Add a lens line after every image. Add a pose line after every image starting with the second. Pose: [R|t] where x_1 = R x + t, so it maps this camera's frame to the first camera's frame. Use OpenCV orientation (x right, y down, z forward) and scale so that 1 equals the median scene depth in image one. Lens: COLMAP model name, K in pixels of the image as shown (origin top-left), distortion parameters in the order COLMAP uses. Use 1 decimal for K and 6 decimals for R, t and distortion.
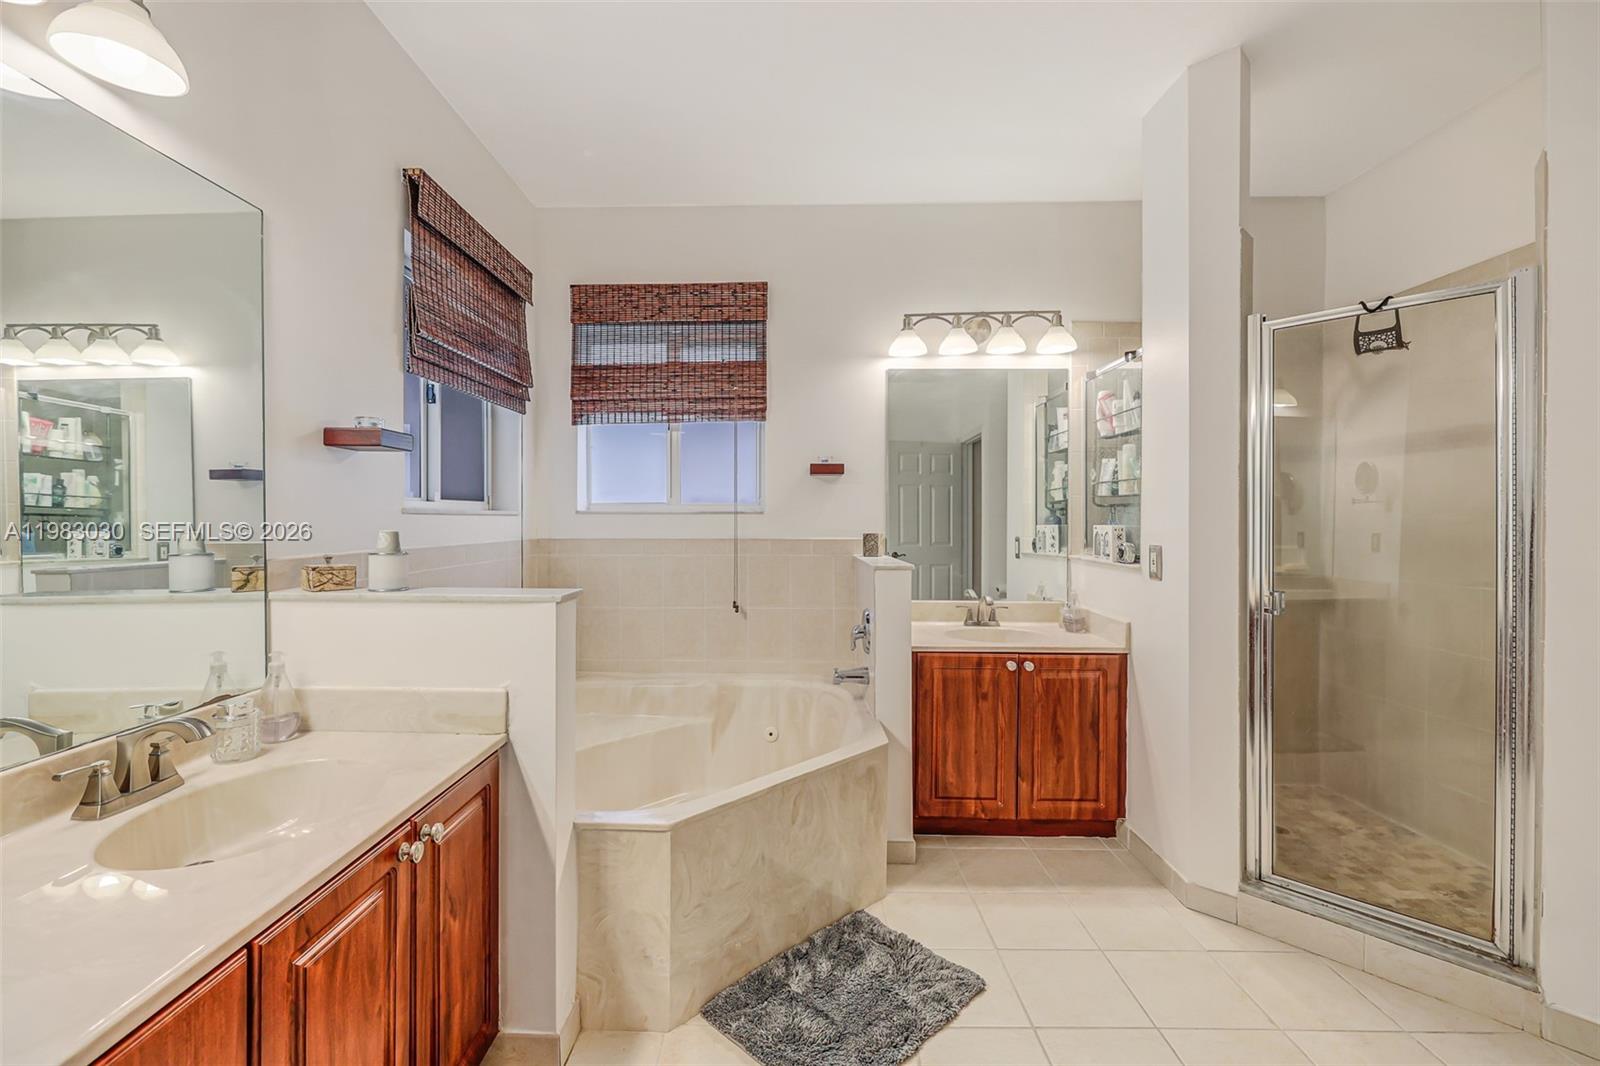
lens RADIAL K [[683.8, 0, 795.0], [0, 683.8, 524.7], [0, 0, 1]] dist [-0.003876, -0.000599]
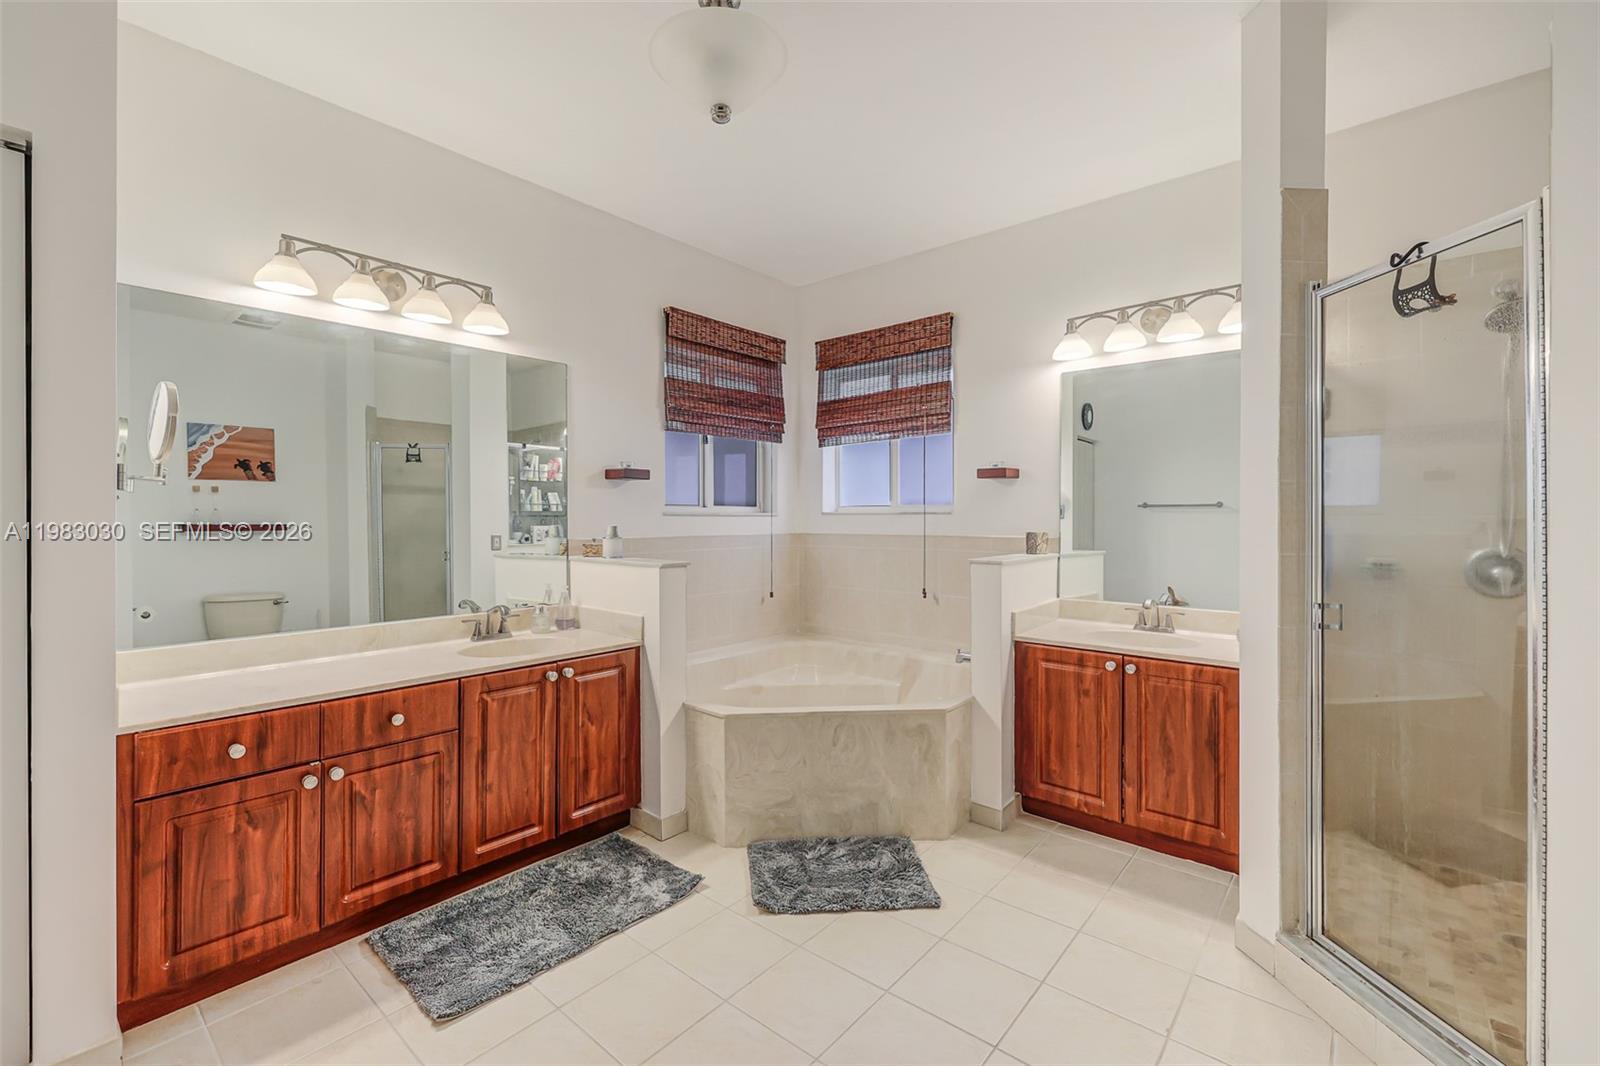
lens RADIAL K [[683.8, 0, 795.0], [0, 683.8, 524.7], [0, 0, 1]] dist [-0.003876, -0.000599]
pose [[0.767545, 0.007125, -0.640956, 0.590485], [-0.004309, 0.999973, 0.005956, -0.003792], [0.640981, -0.001810, 0.767555, -0.059507]]
